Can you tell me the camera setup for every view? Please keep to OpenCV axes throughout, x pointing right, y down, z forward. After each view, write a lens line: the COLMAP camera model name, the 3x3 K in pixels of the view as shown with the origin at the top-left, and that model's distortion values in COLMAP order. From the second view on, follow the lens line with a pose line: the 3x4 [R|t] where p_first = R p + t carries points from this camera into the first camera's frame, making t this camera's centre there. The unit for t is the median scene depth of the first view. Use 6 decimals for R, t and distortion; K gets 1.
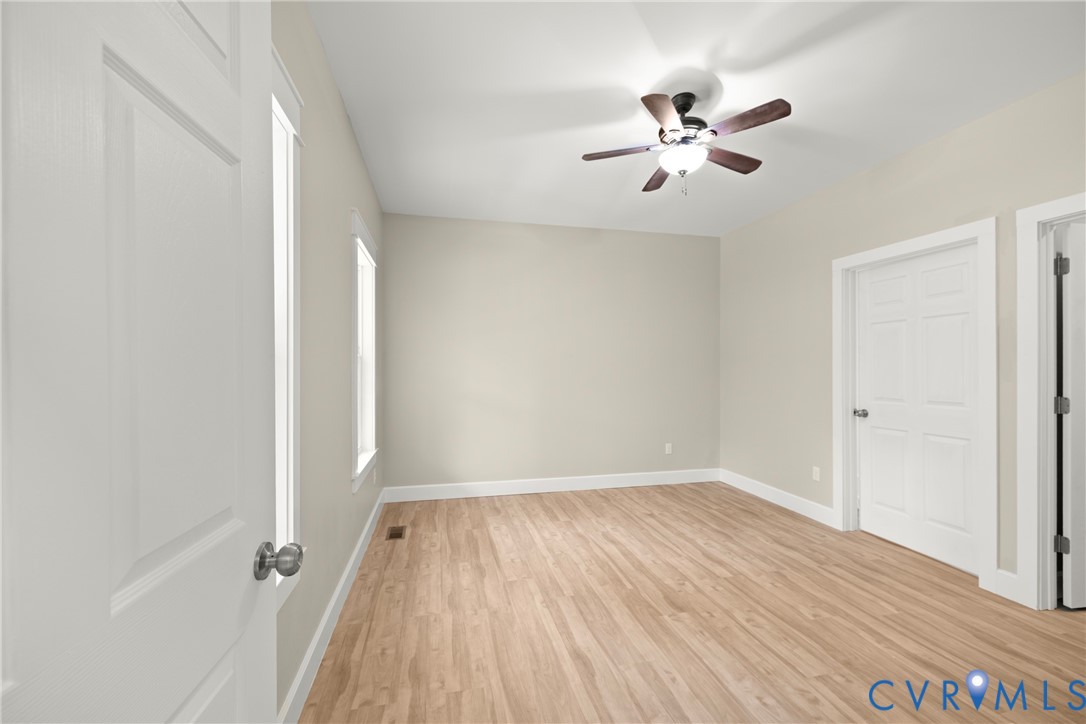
lens RADIAL K [[456.4, 0, 541.9], [0, 456.4, 364.9], [0, 0, 1]] dist [-0.000779, -0.000254]
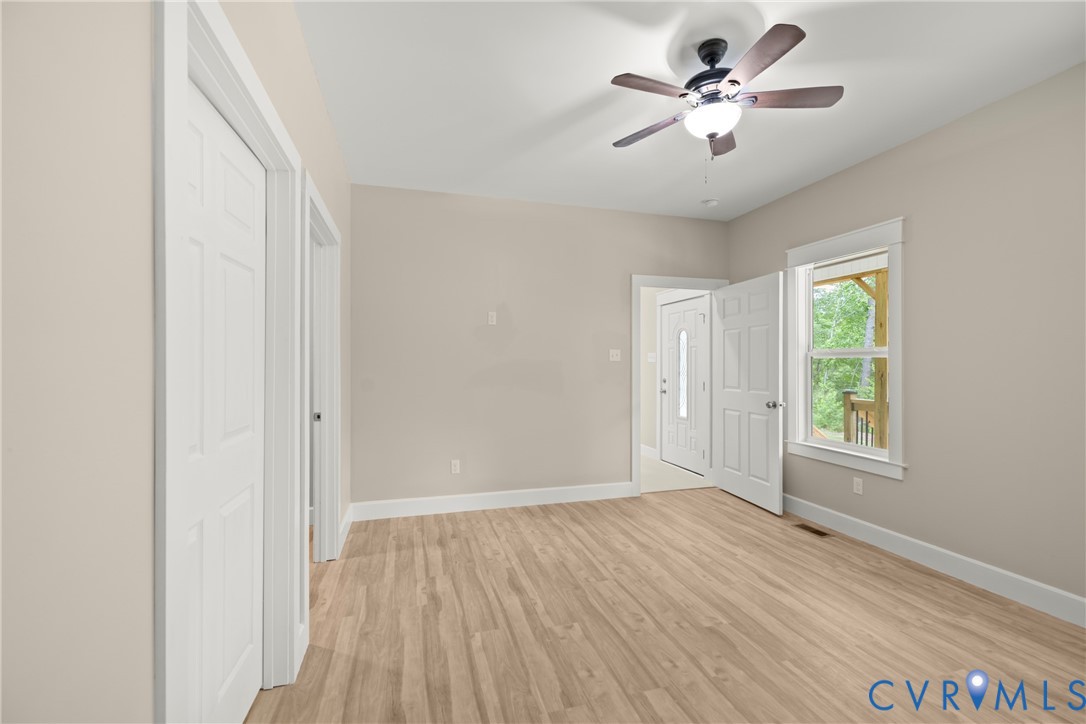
lens RADIAL K [[456.4, 0, 541.9], [0, 456.4, 364.9], [0, 0, 1]] dist [-0.000779, -0.000254]
pose [[-0.998293, -0.000805, -0.058406, 0.705568], [-0.000699, 0.999998, -0.001828, 0.011855], [0.058408, -0.001784, -0.998291, 1.917065]]
